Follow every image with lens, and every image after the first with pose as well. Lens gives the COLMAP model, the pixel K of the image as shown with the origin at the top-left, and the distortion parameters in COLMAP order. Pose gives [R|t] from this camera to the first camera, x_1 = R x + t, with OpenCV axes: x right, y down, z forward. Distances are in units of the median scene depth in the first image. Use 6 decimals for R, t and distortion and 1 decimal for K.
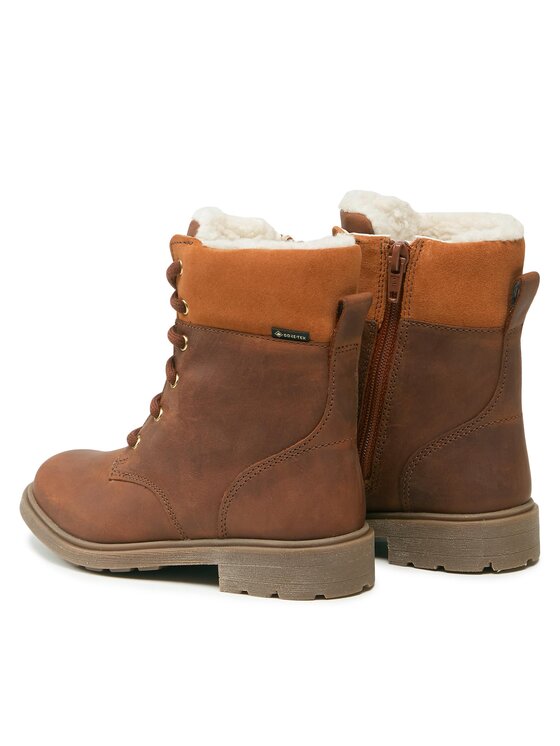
lens RADIAL K [[2567.4, 0, 280.0], [0, 2567.4, 372.7], [0, 0, 1]] dist [-0.318530, 0.000000]
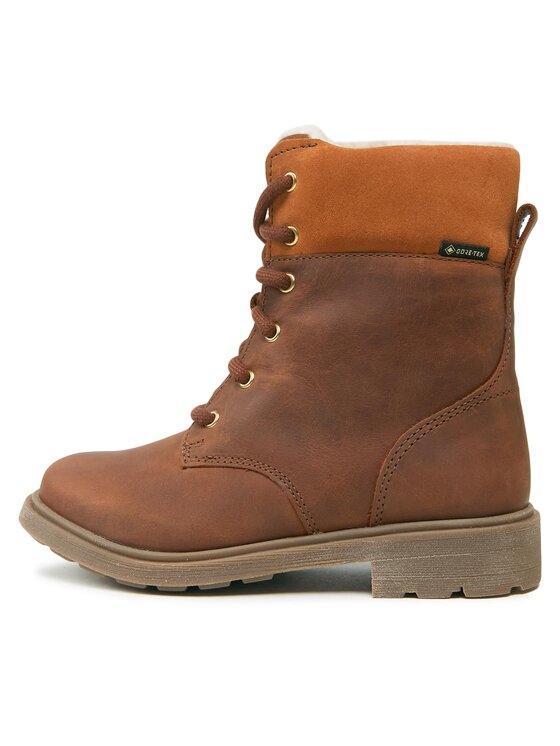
lens RADIAL K [[816.3, 0, 288.3], [0, 816.3, 389.1], [0, 0, 1]] dist [-0.010059, 0.000000]
pose [[0.897776, -0.008399, 0.440373, -0.152032], [0.070928, 0.989526, -0.125727, 0.053692], [-0.434705, 0.144110, 0.888968, 0.796542]]
